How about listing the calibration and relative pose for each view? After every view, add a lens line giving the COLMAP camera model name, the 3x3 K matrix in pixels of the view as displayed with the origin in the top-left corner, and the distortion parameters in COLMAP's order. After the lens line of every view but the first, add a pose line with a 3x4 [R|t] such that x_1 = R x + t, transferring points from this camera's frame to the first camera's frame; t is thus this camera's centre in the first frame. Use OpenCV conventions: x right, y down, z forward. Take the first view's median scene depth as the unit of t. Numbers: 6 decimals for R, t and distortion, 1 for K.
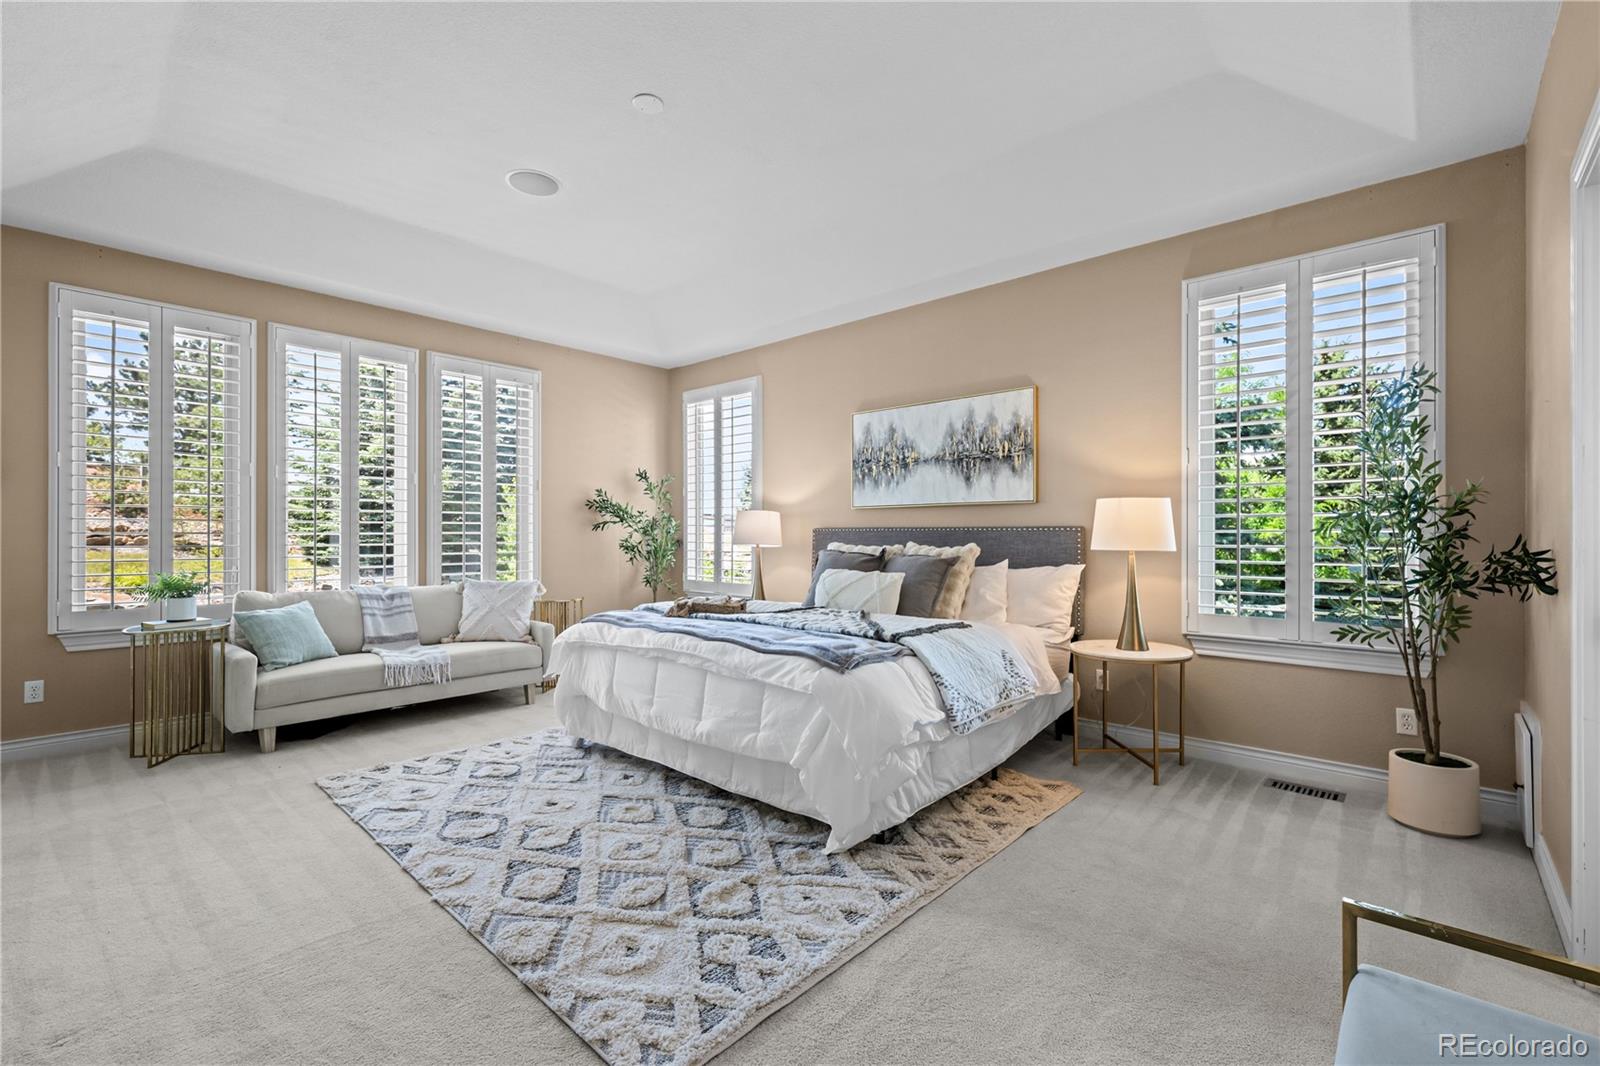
lens RADIAL K [[676.3, 0, 783.3], [0, 676.3, 539.3], [0, 0, 1]] dist [-0.001335, 0.000033]
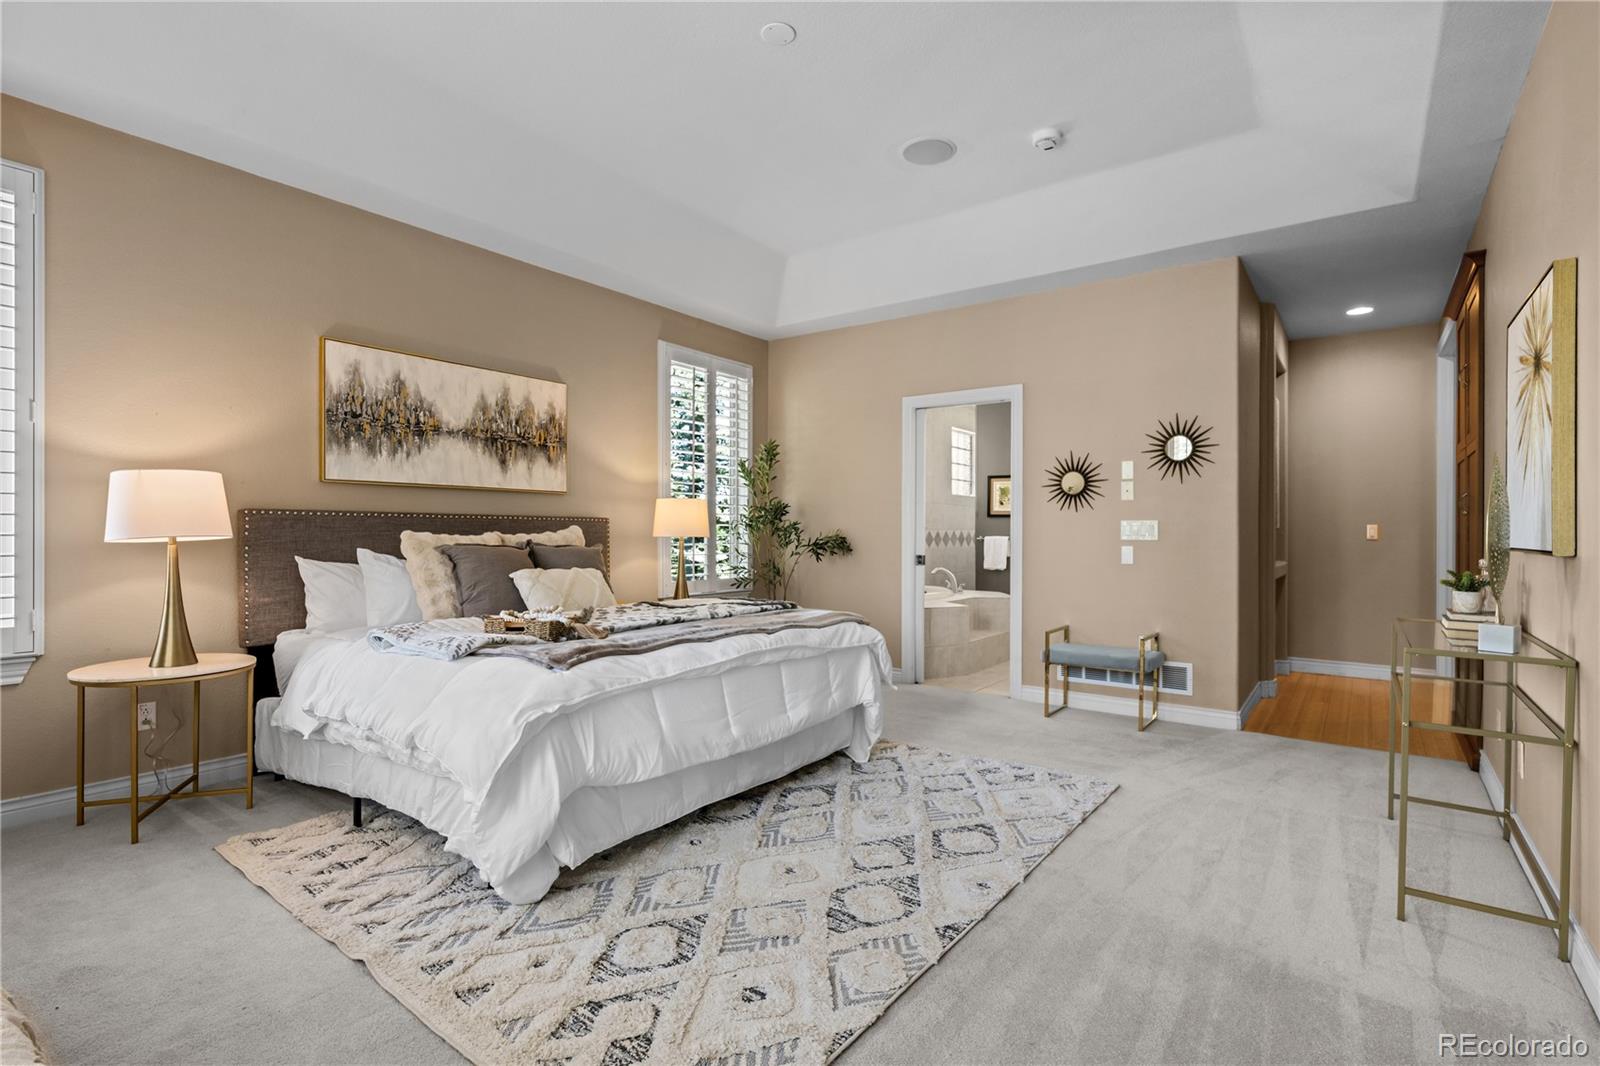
lens RADIAL K [[789.6, 0, 784.1], [0, 789.6, 529.2], [0, 0, 1]] dist [-0.000319, -0.000461]
pose [[-0.100371, 0.001821, 0.994948, -0.835690], [-0.002686, 0.999994, -0.002102, 0.002215], [-0.994946, -0.002883, -0.100366, 0.740751]]
